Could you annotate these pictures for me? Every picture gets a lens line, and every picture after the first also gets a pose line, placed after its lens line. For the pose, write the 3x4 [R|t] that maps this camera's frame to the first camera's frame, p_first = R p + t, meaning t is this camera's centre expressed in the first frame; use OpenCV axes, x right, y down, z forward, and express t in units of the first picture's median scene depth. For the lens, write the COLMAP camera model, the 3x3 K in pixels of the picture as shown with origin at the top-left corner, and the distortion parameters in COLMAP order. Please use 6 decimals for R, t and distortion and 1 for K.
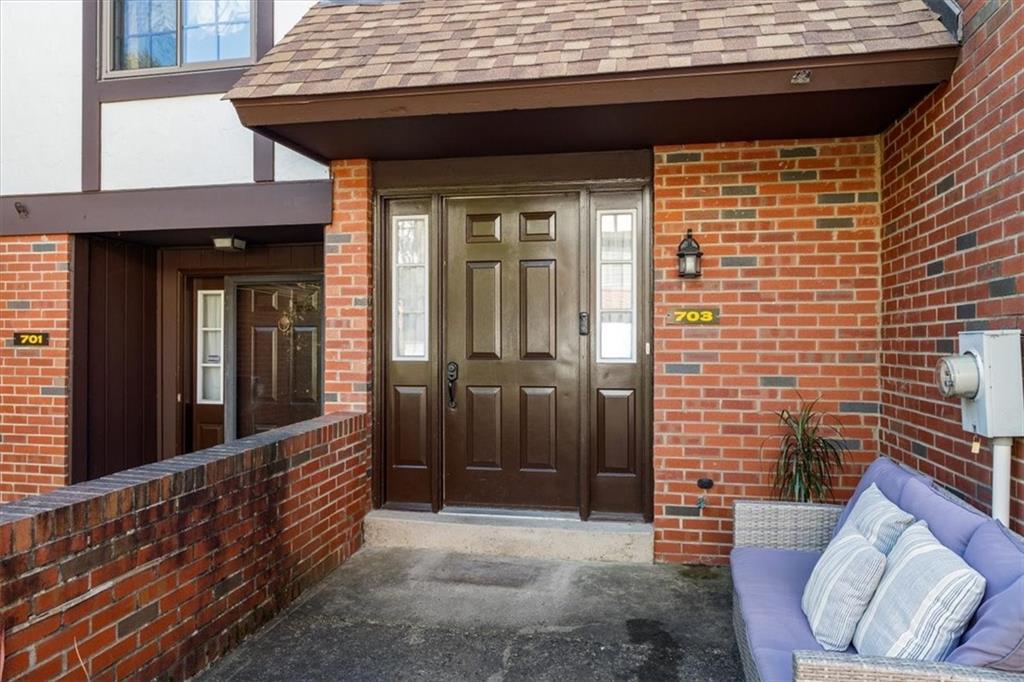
lens RADIAL K [[701.9, 0, 512.0], [0, 701.9, 341.0], [0, 0, 1]] dist [0.001917, 0.002078]
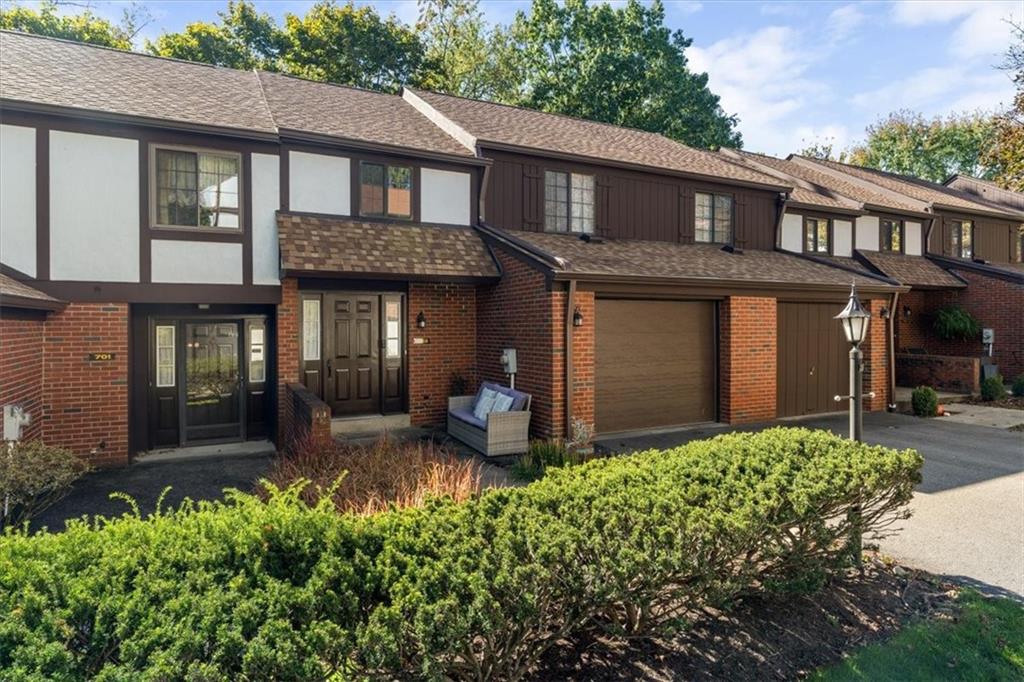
lens RADIAL K [[524.4, 0, 507.8], [0, 524.4, 344.6], [0, 0, 1]] dist [-0.003264, 0.001414]
pose [[0.785005, -0.023961, 0.619026, -0.755210], [0.004433, 0.999443, 0.033064, -0.084492], [-0.619474, -0.023211, 0.784674, -0.869316]]
